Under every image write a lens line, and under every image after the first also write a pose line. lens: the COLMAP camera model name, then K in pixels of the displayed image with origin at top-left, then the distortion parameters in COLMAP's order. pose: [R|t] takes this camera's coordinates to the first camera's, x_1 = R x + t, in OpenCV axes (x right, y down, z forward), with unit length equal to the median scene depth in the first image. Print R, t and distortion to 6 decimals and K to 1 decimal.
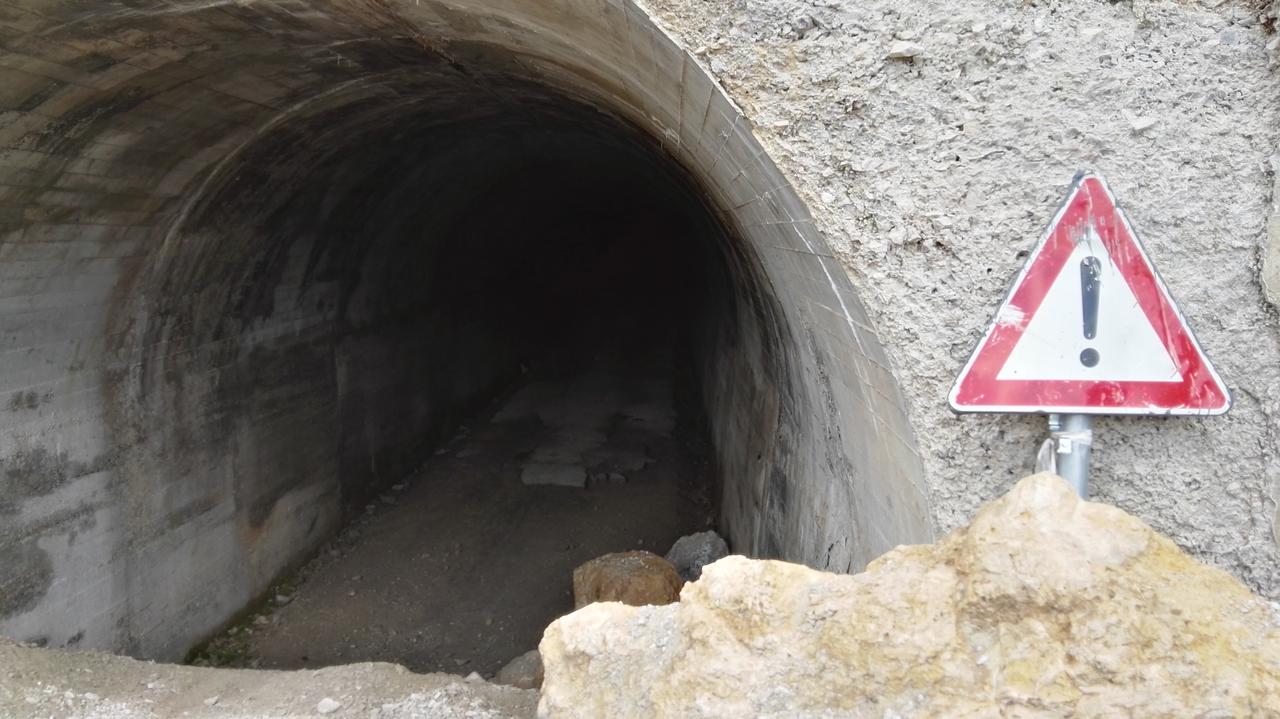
lens RADIAL K [[1051.6, 0, 639.8], [0, 1051.6, 359.4], [0, 0, 1]] dist [0.000667, 0.000083]
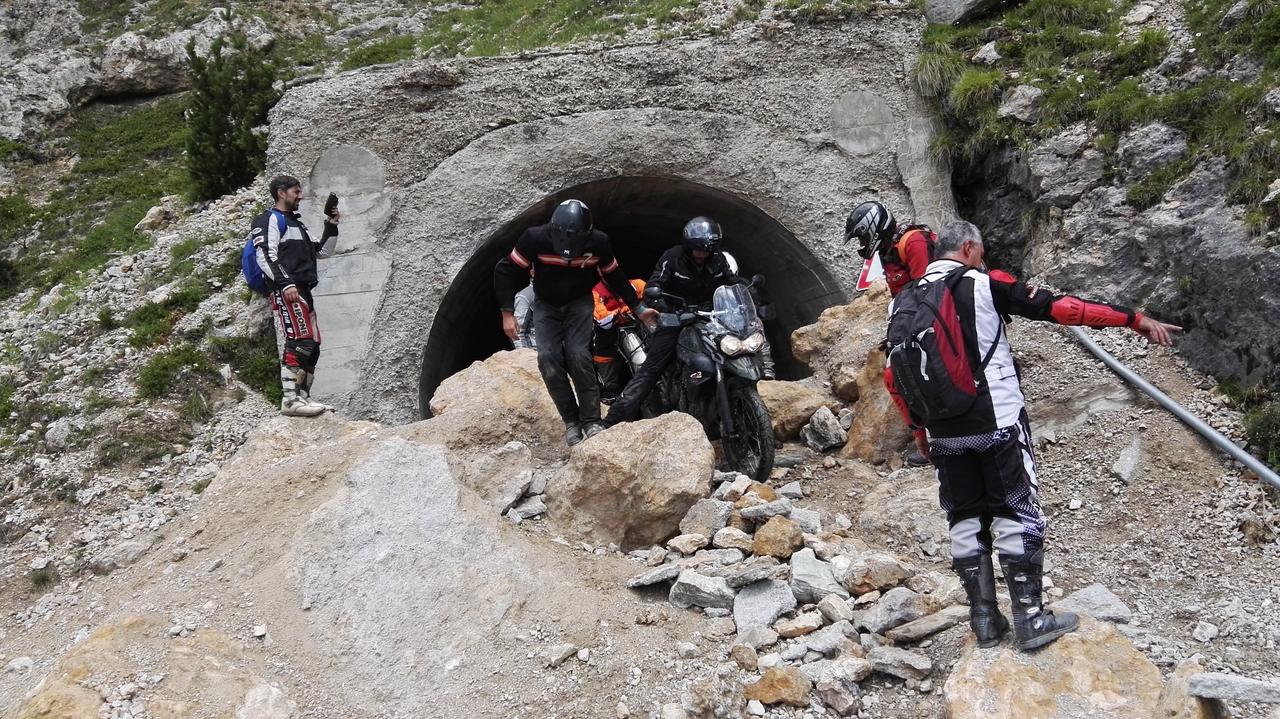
lens RADIAL K [[1051.6, 0, 640.1], [0, 1051.6, 359.5], [0, 0, 1]] dist [0.000667, 0.000083]
pose [[0.977364, -0.146149, 0.152968, -1.202841], [0.165590, 0.978475, -0.123155, 0.668477], [-0.131676, 0.145698, 0.980527, -2.899545]]
